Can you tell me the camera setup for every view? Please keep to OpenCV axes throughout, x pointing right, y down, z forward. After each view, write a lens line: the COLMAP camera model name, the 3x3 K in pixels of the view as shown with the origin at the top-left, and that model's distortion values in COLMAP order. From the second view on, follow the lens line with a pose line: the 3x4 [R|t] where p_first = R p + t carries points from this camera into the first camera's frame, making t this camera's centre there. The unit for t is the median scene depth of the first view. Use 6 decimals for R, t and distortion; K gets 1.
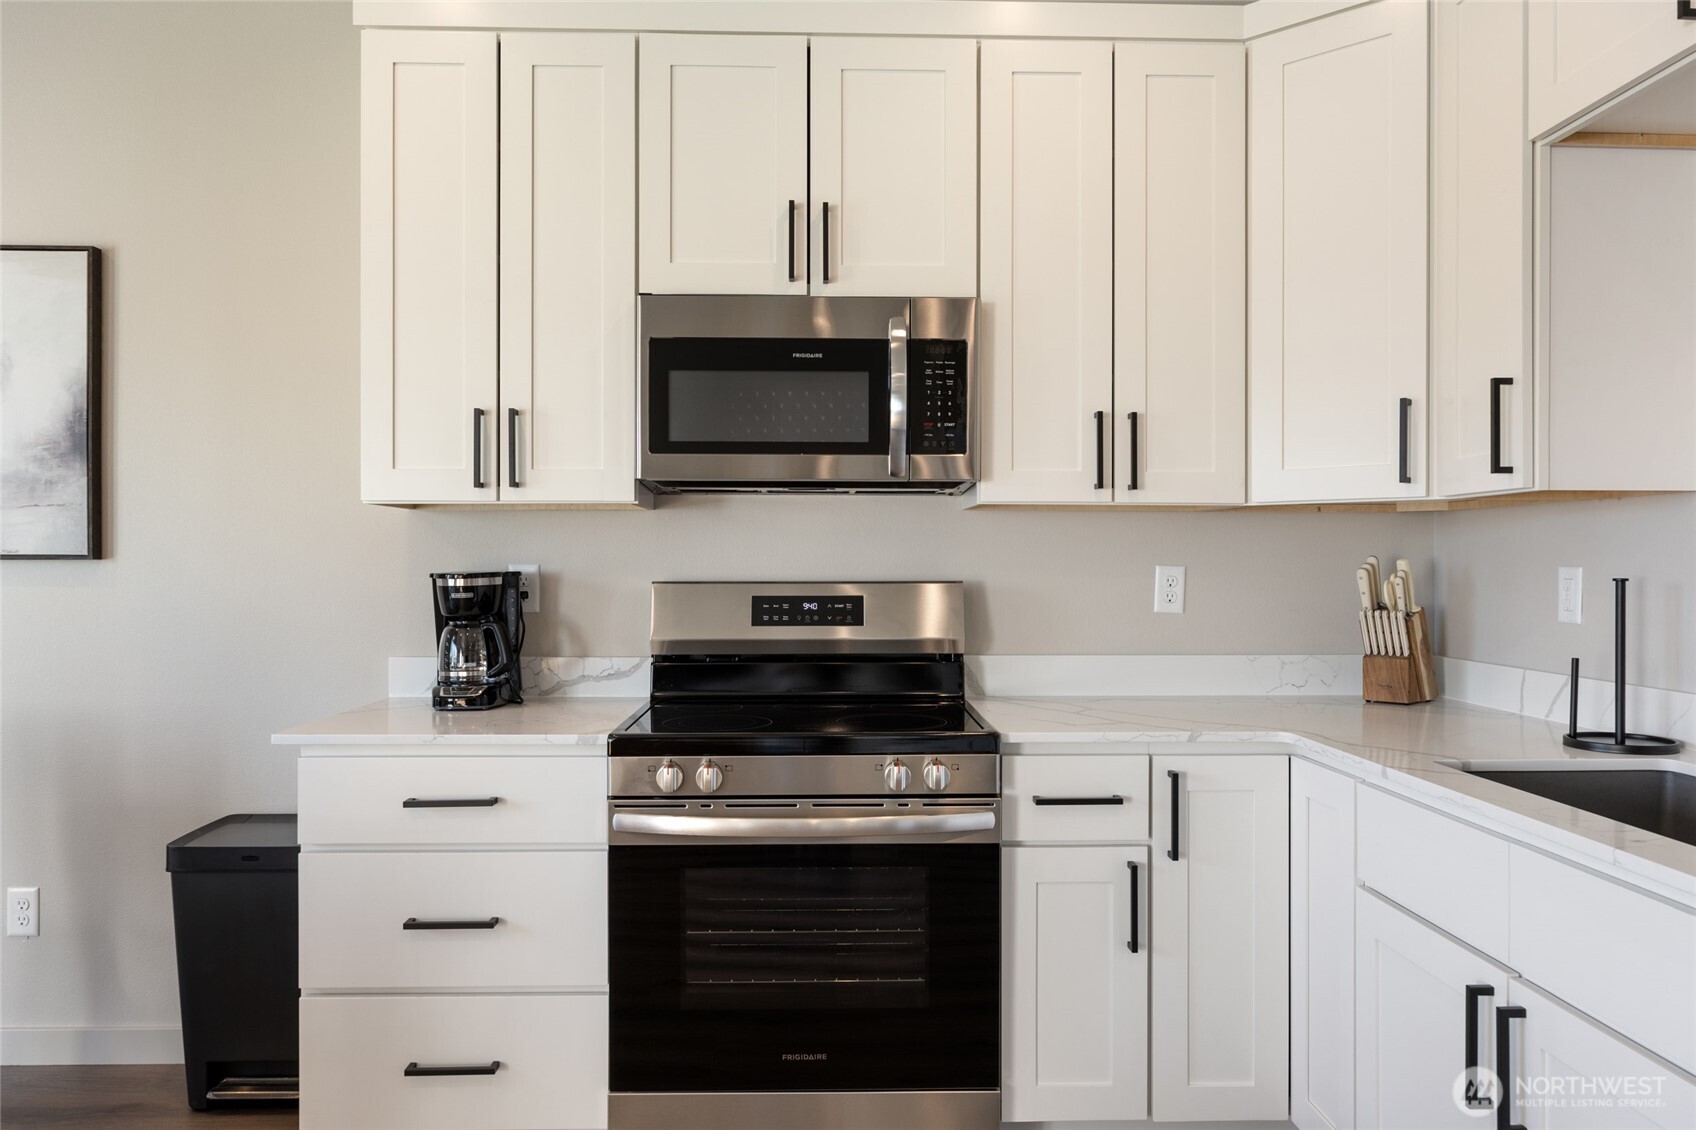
lens RADIAL K [[1222.6, 0, 847.5], [0, 1222.6, 563.3], [0, 0, 1]] dist [-0.006788, -0.000595]
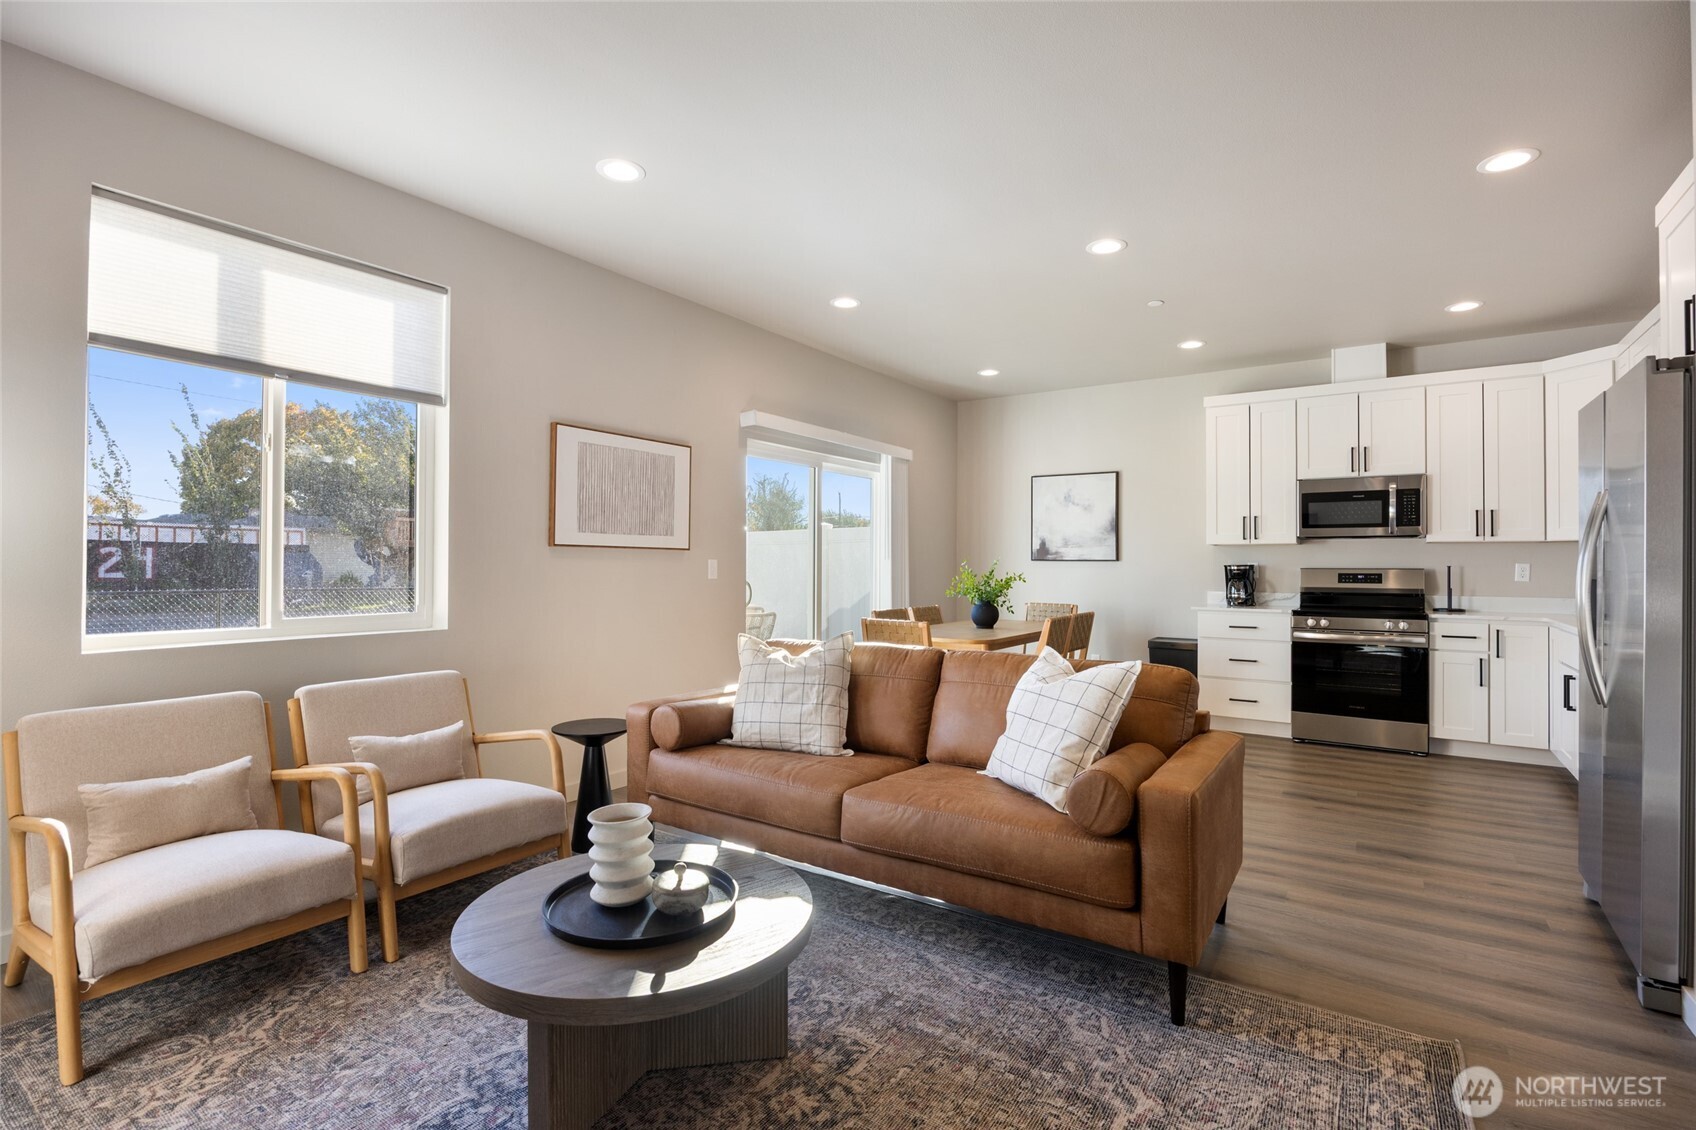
lens RADIAL K [[811.7, 0, 845.0], [0, 811.7, 559.7], [0, 0, 1]] dist [-0.001440, 0.000018]
pose [[0.815131, -0.001114, -0.579275, 0.098796], [-0.005083, 0.999946, -0.009075, 0.019665], [0.579254, 0.010342, 0.815082, -1.466294]]
